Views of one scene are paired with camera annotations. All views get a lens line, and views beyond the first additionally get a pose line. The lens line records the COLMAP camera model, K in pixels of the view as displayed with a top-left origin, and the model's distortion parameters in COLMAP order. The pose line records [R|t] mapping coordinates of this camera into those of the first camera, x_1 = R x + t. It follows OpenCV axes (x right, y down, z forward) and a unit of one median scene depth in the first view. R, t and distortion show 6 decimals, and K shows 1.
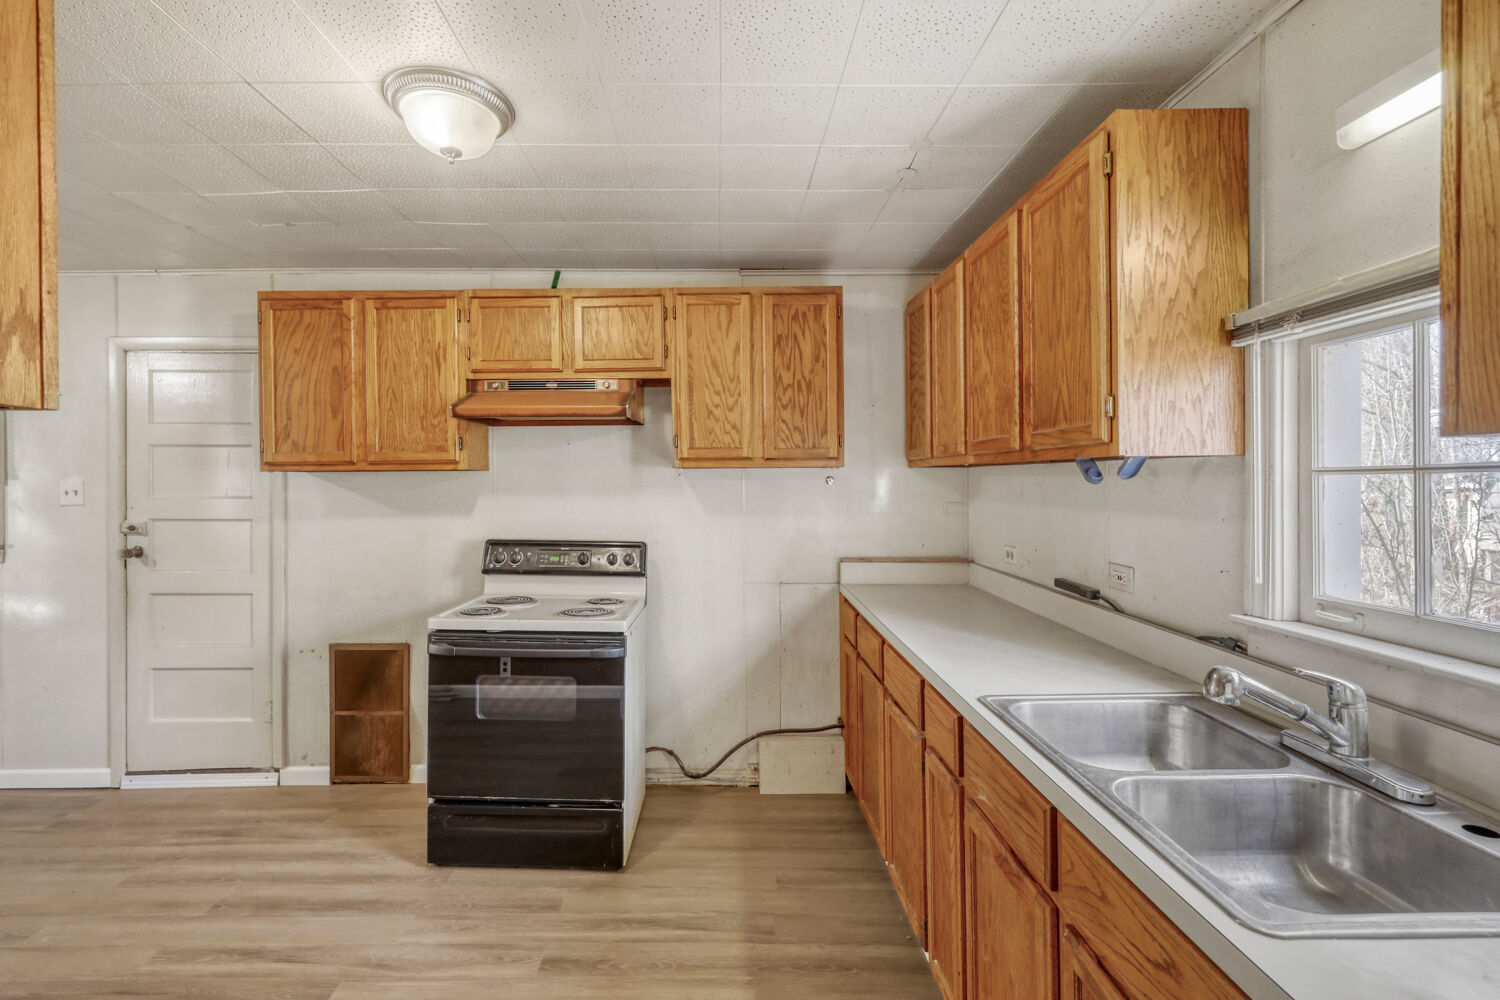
lens RADIAL K [[716.4, 0, 726.1], [0, 716.4, 496.7], [0, 0, 1]] dist [-0.000193, -0.000045]
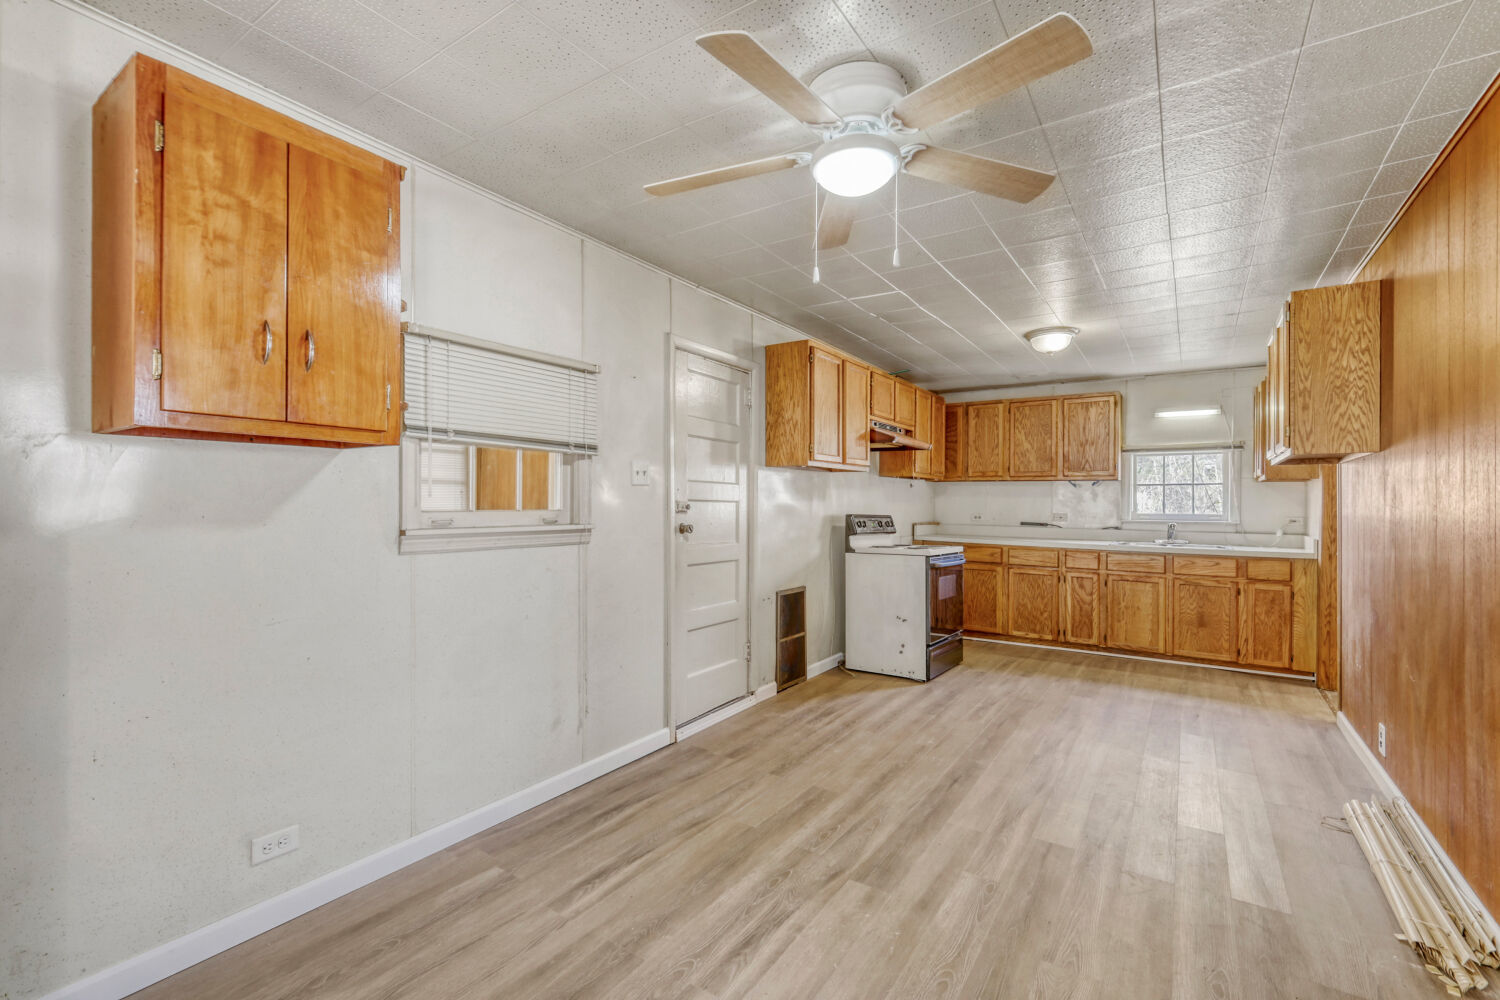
lens RADIAL K [[646.0, 0, 775.0], [0, 646.0, 505.0], [0, 0, 1]] dist [0.004647, 0.001693]
pose [[0.523385, 0.007574, 0.852063, -1.637925], [0.009922, 0.999839, -0.014982, 0.058230], [-0.852039, 0.016296, 0.523225, 0.349343]]
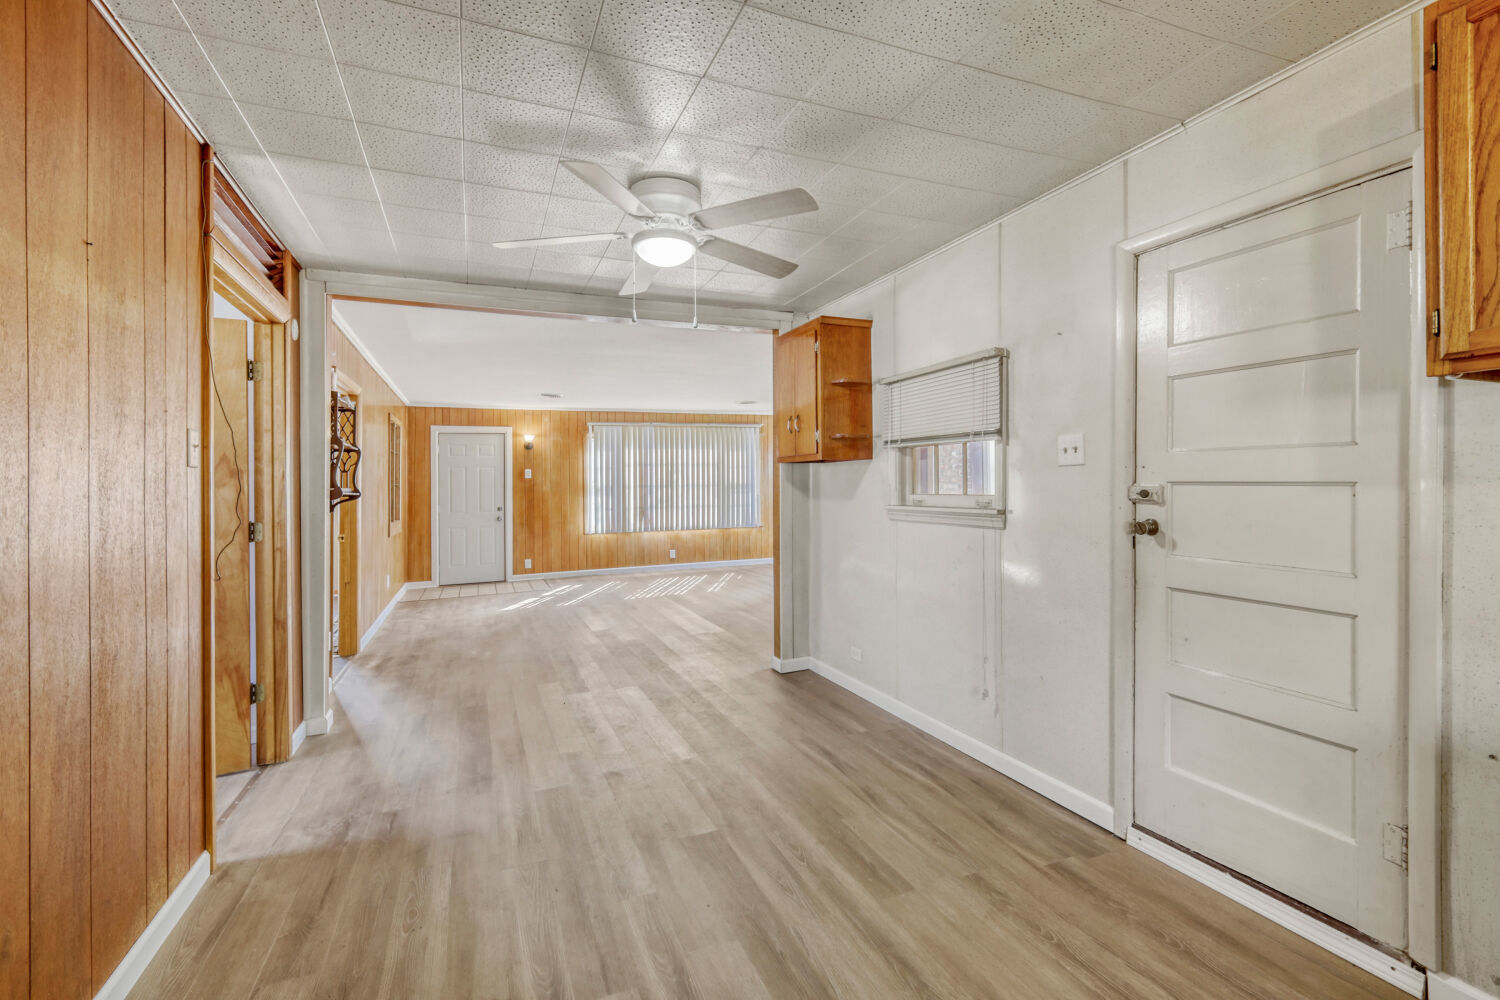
lens RADIAL K [[646.0, 0, 727.2], [0, 646.0, 478.3], [0, 0, 1]] dist [0.004647, 0.001693]
pose [[0.385489, -0.005032, -0.922699, -0.387853], [-0.011362, 0.999883, -0.010200, 0.039881], [0.922643, 0.014416, 0.385387, 0.356901]]
